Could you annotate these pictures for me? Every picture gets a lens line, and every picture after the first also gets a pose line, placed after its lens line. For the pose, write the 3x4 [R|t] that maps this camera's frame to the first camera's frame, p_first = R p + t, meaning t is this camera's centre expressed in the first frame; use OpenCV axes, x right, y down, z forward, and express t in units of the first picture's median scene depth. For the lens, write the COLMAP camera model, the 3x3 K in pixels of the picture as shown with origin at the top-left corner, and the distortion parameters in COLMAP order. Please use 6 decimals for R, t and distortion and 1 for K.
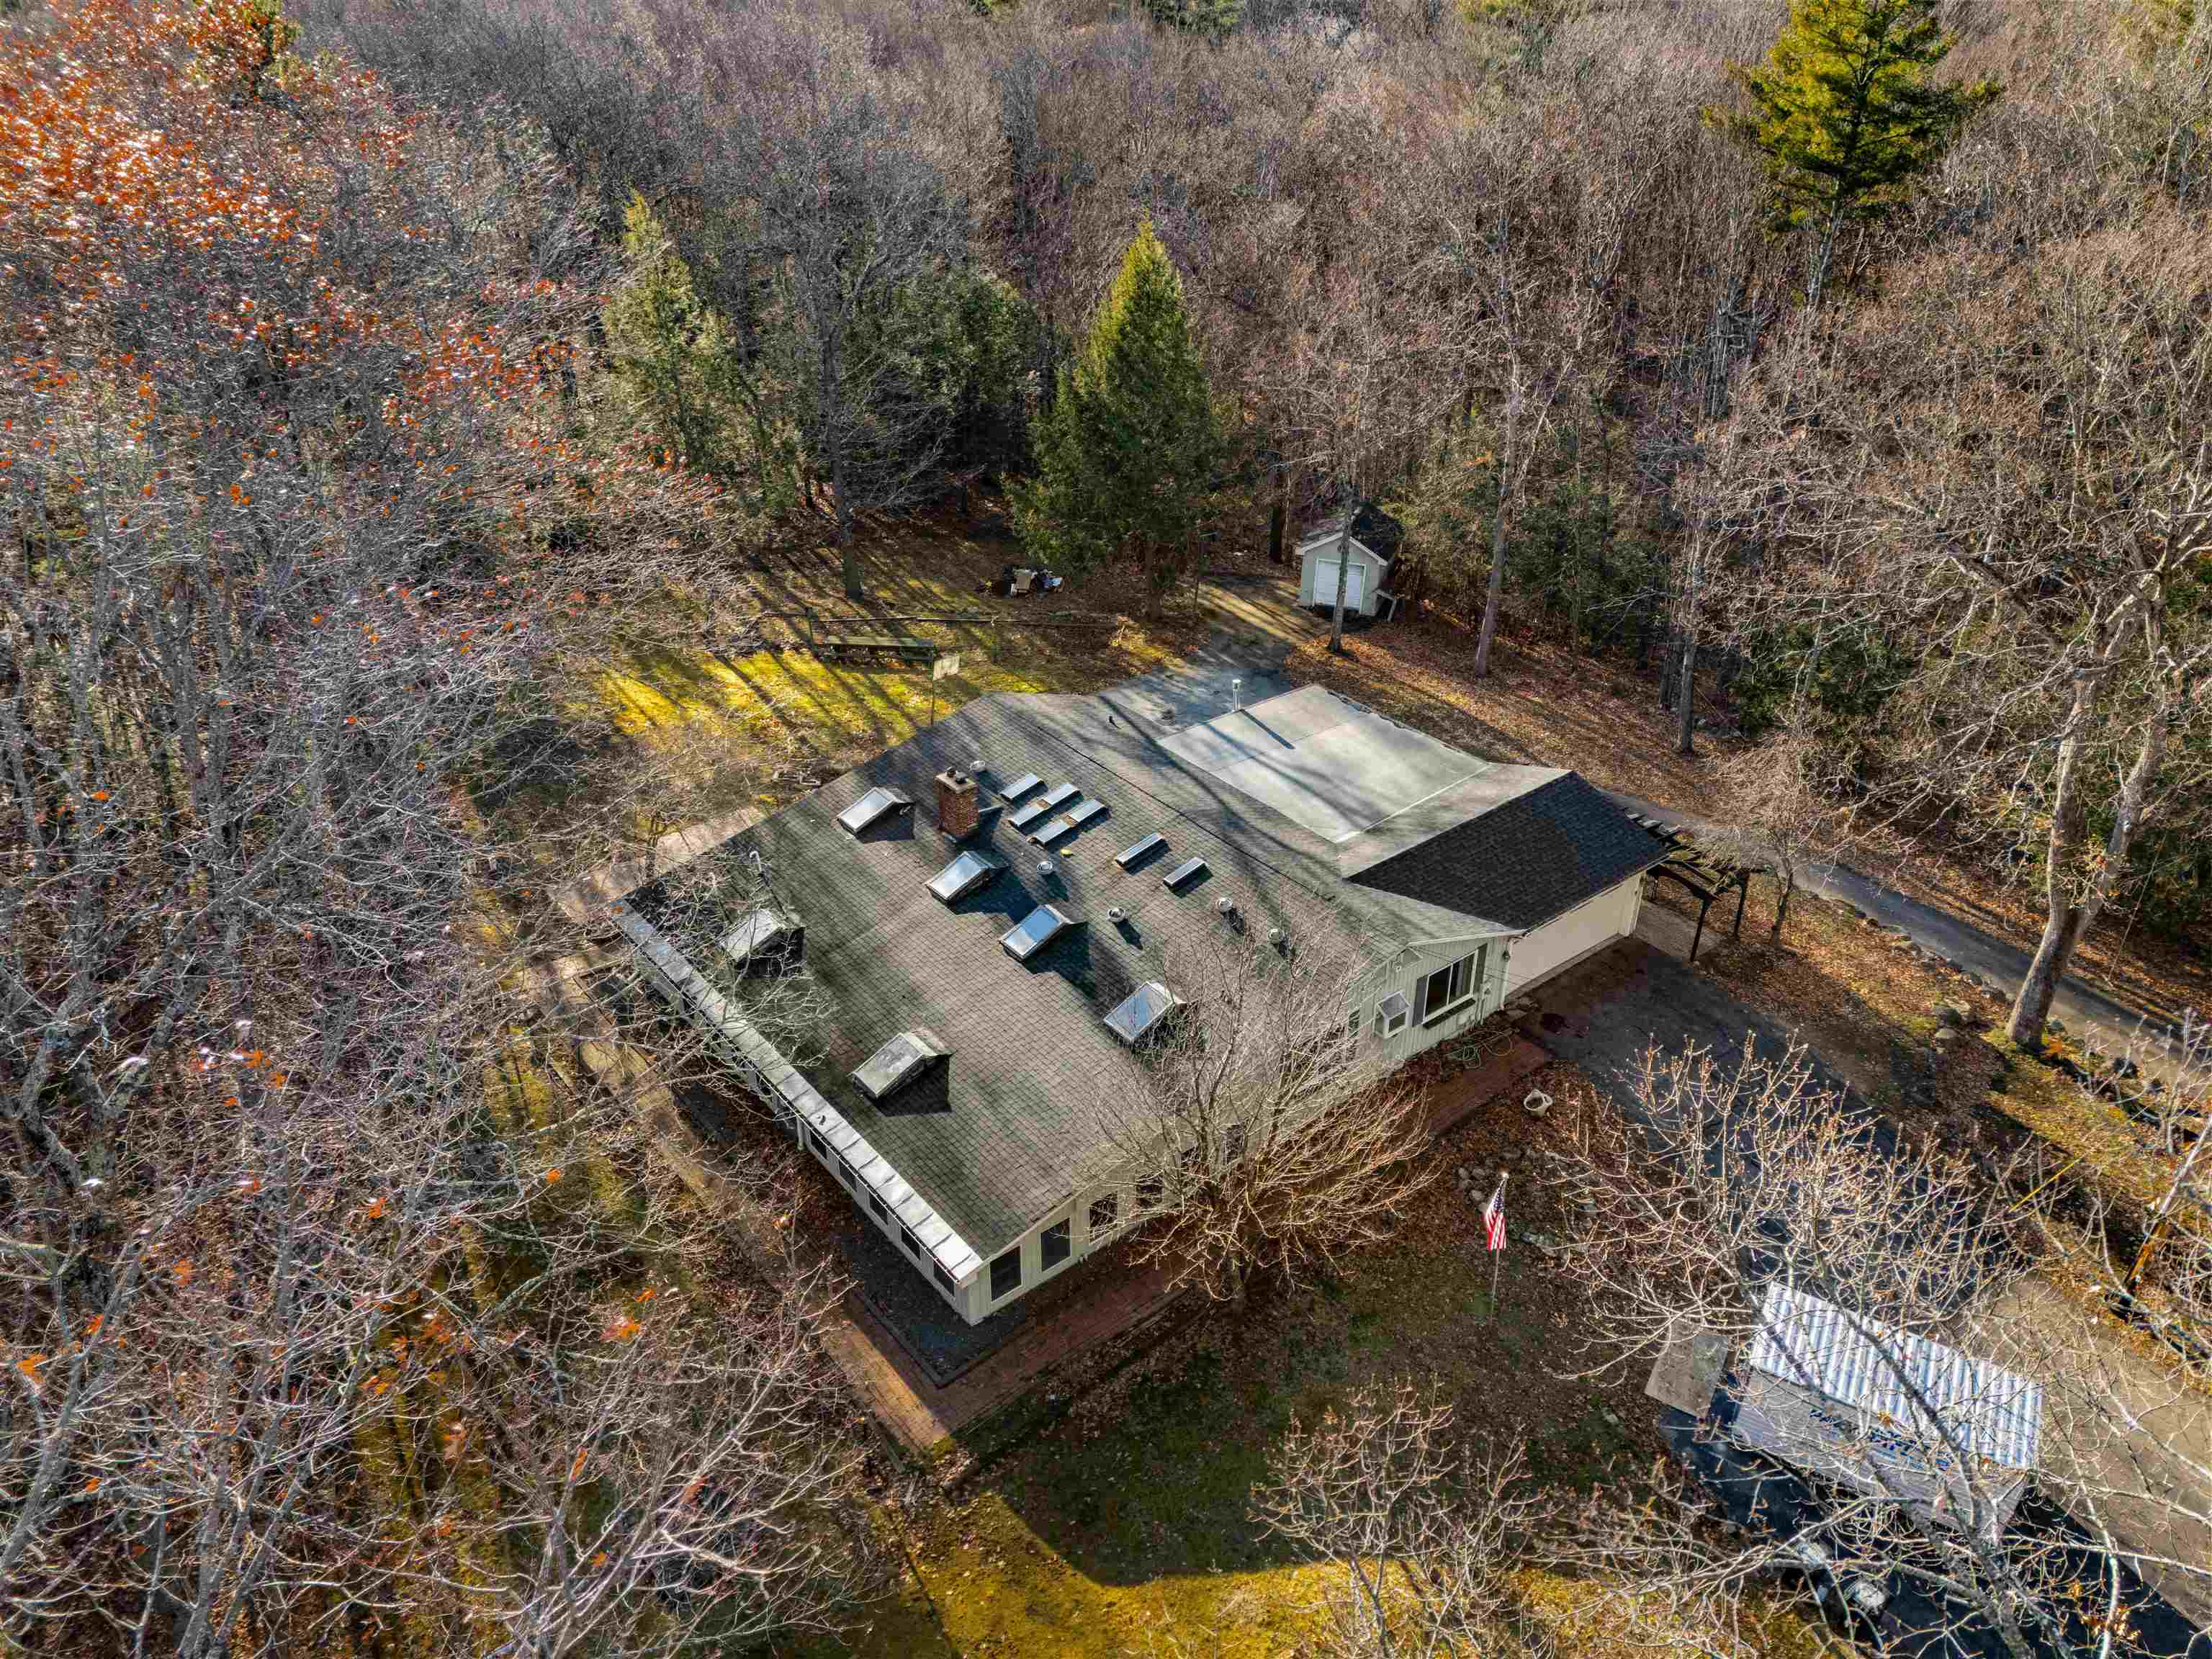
lens RADIAL K [[1621.1, 0, 1041.7], [0, 1621.1, 828.7], [0, 0, 1]] dist [0.148778, 0.000009]
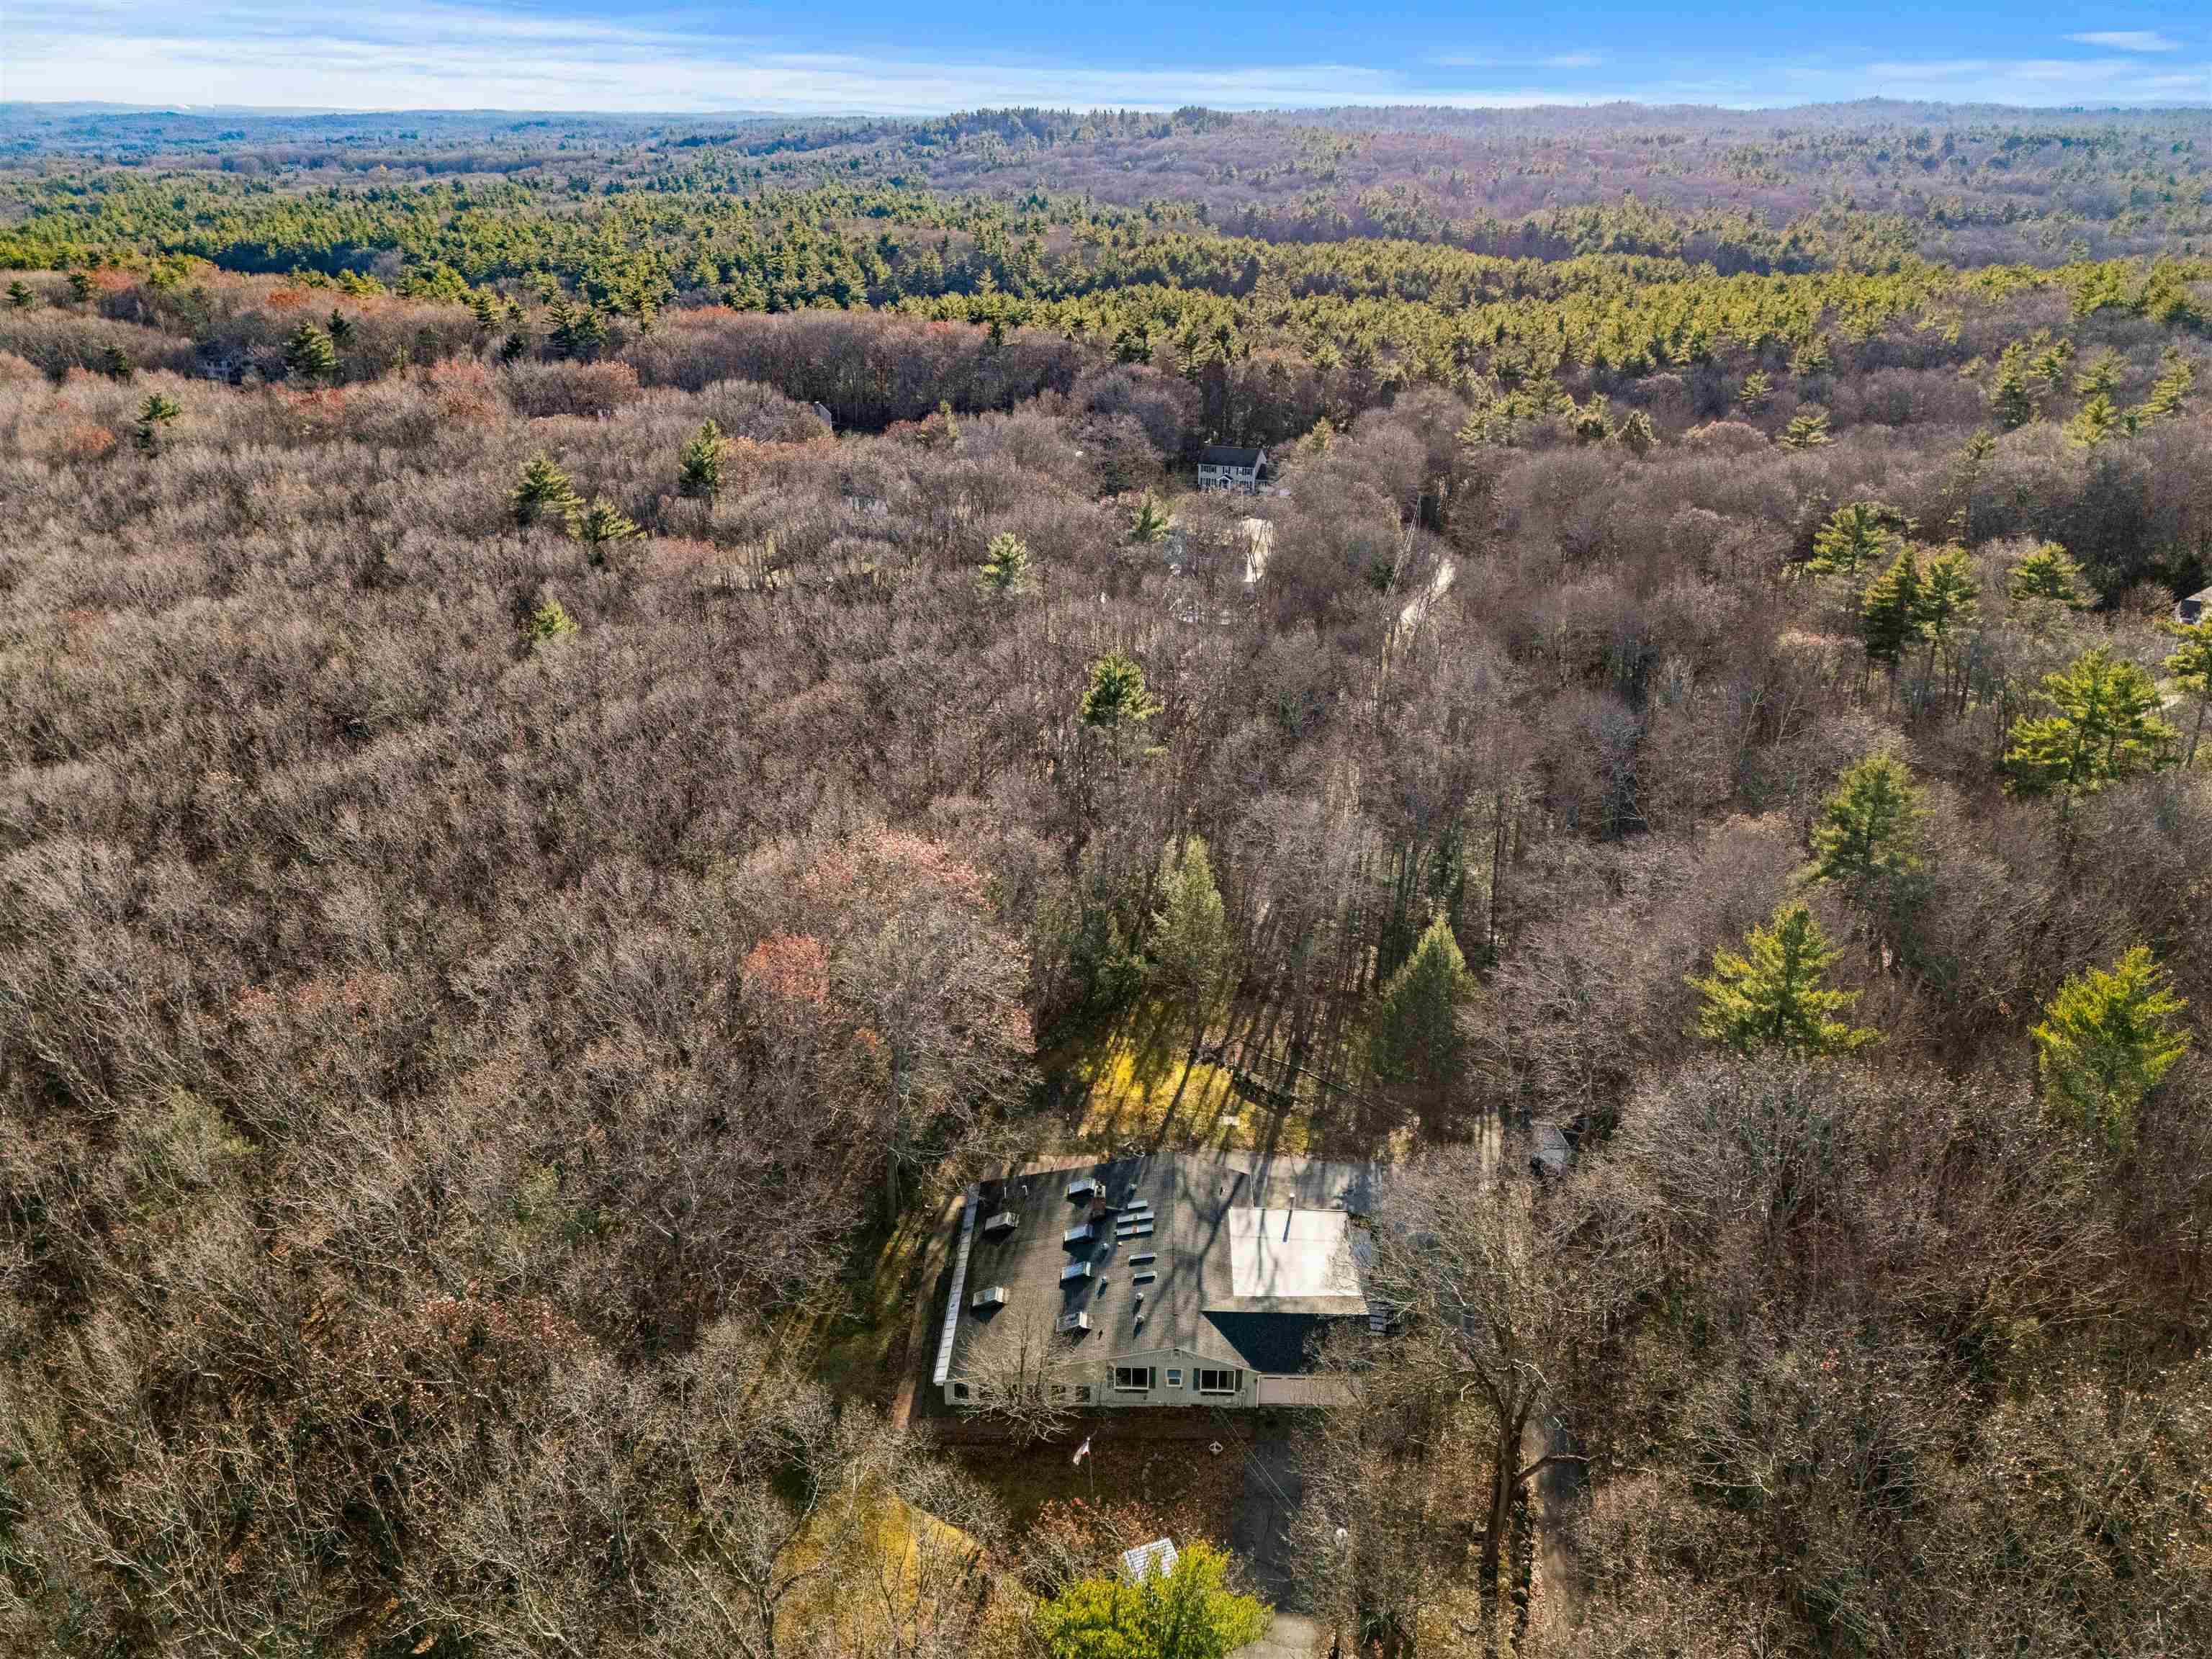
lens RADIAL K [[1621.1, 0, 1041.7], [0, 1621.1, 828.7], [0, 0, 1]] dist [0.148778, 0.000009]
pose [[0.740632, 0.251748, -0.622966, 1.202092], [-0.303094, 0.952642, 0.024632, -0.555306], [0.599665, 0.170574, 0.781861, -0.912979]]
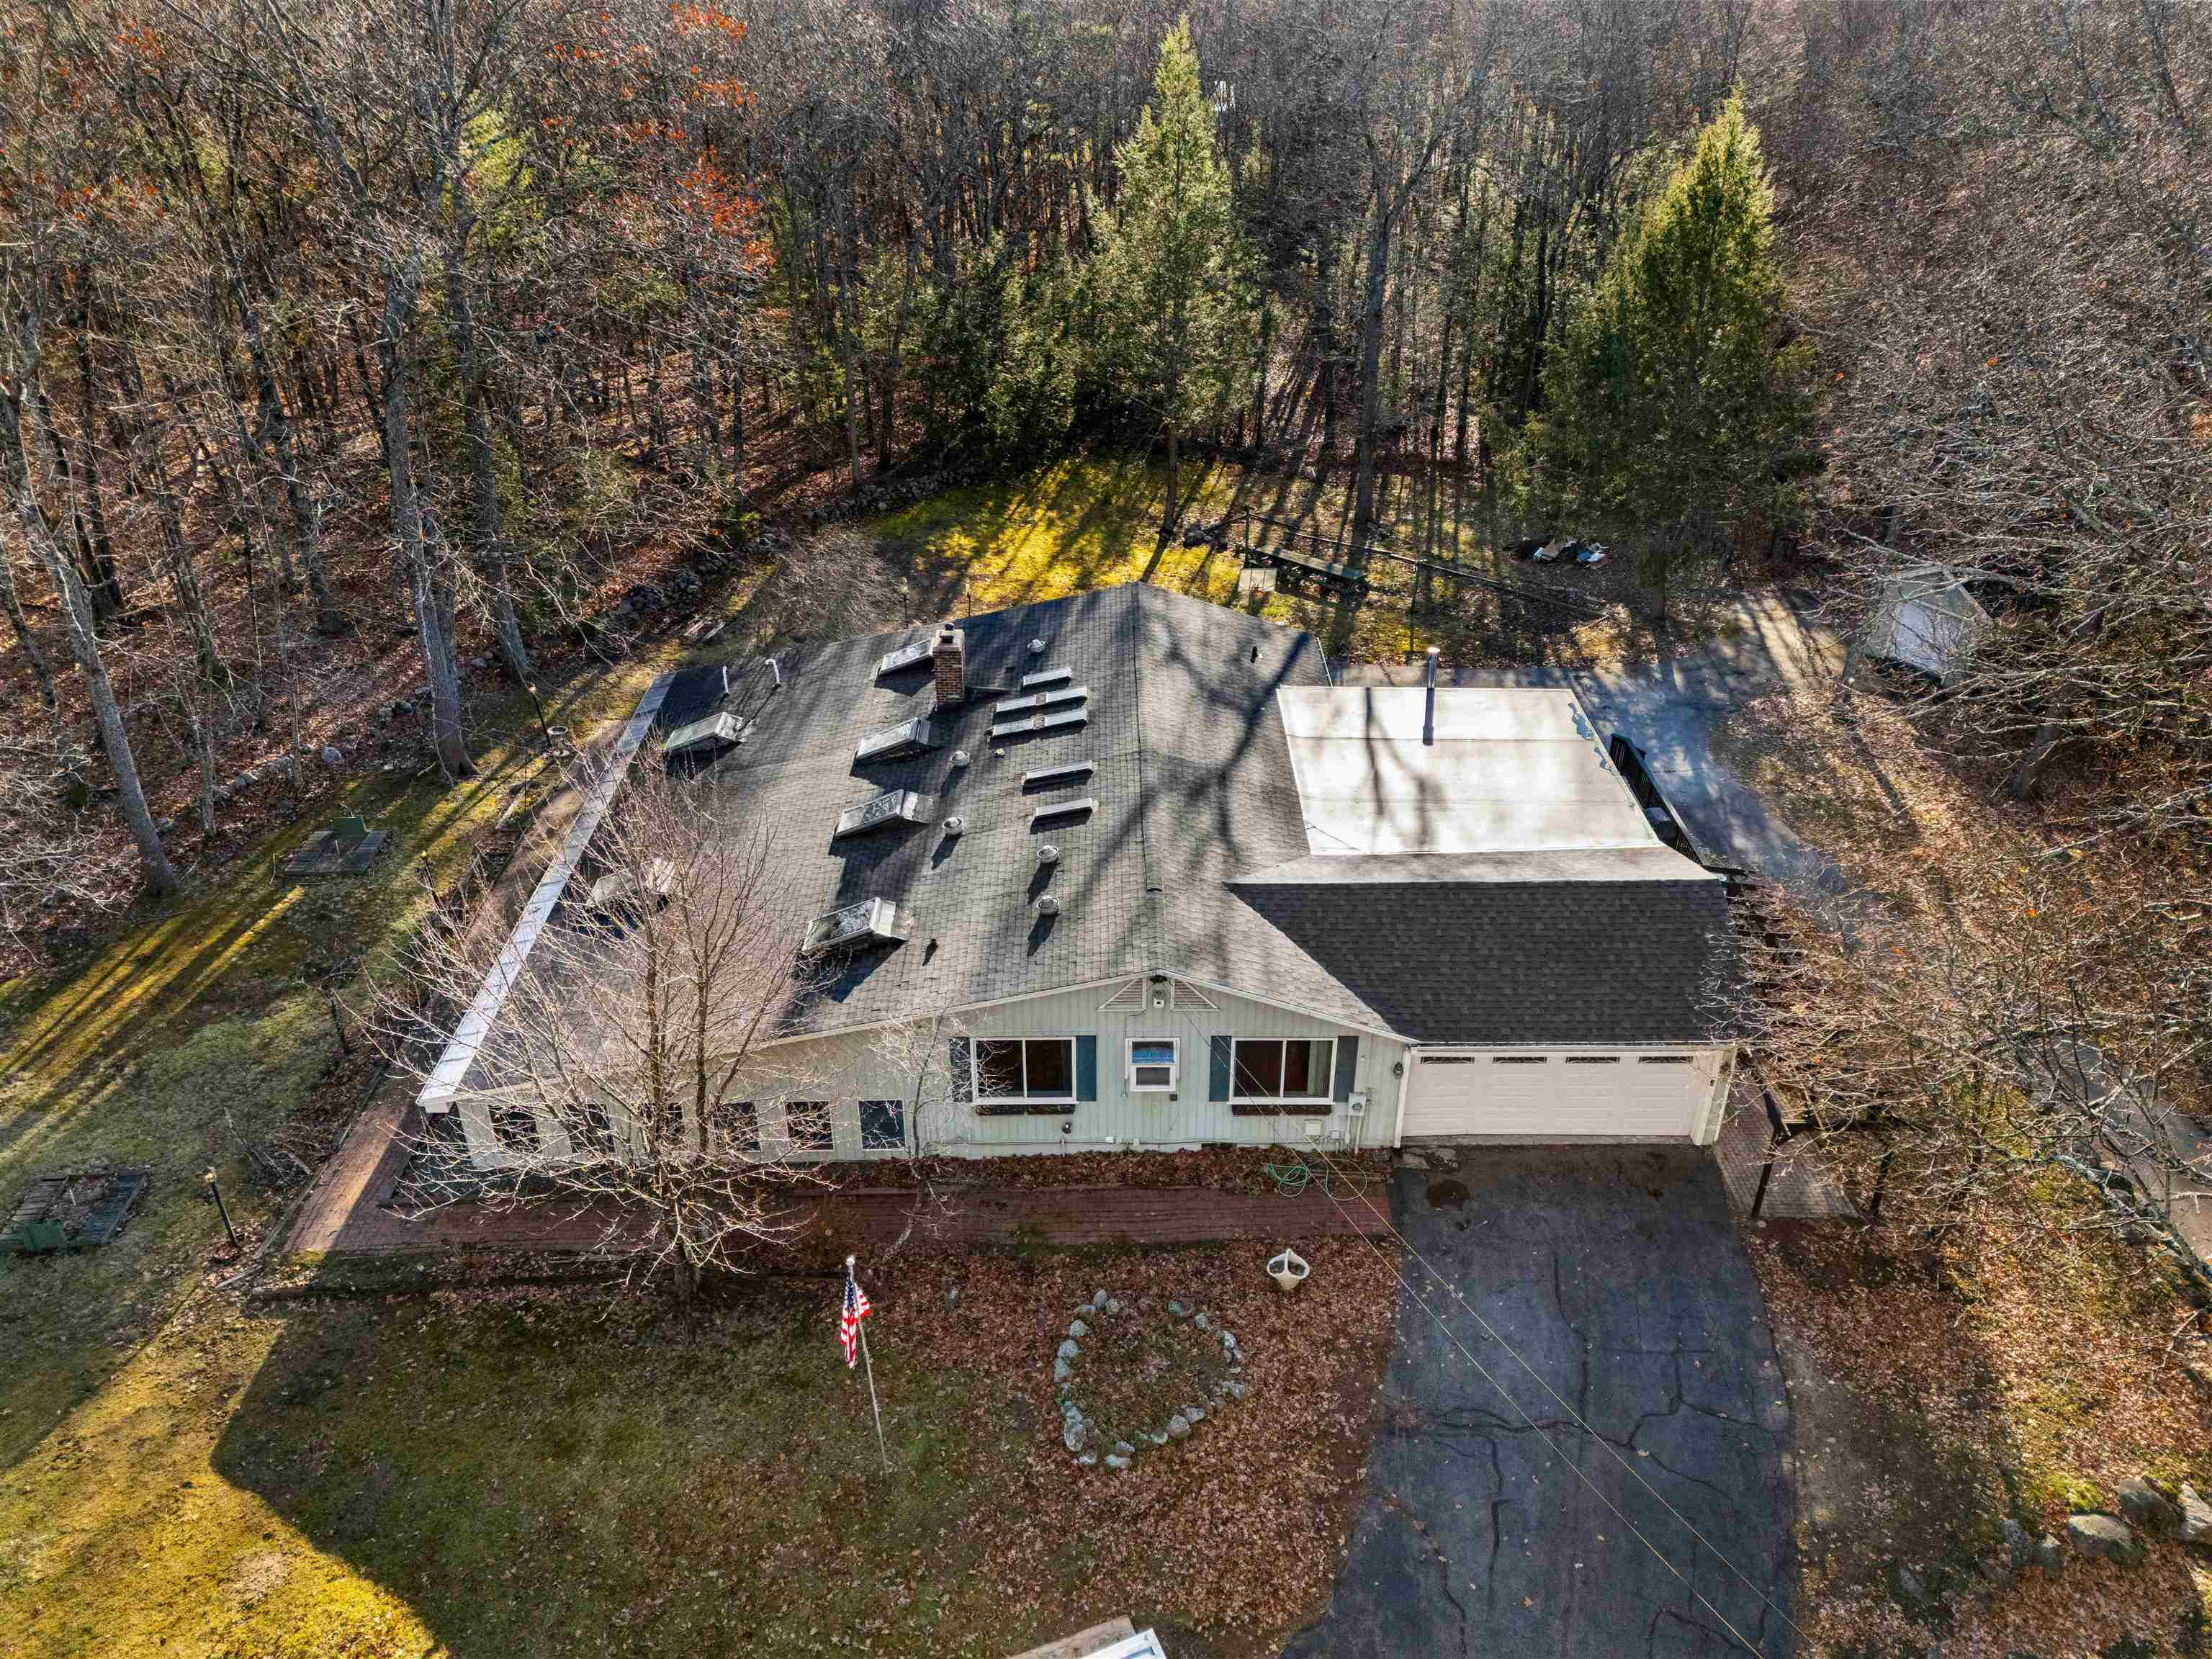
lens RADIAL K [[1566.6, 0, 1097.2], [0, 1566.6, 793.3], [0, 0, 1]] dist [0.073917, -0.000537]
pose [[0.783351, 0.301002, -0.543838, 0.502552], [-0.307703, 0.947988, 0.081472, -0.046199], [0.540075, 0.103519, 0.835226, 0.370158]]
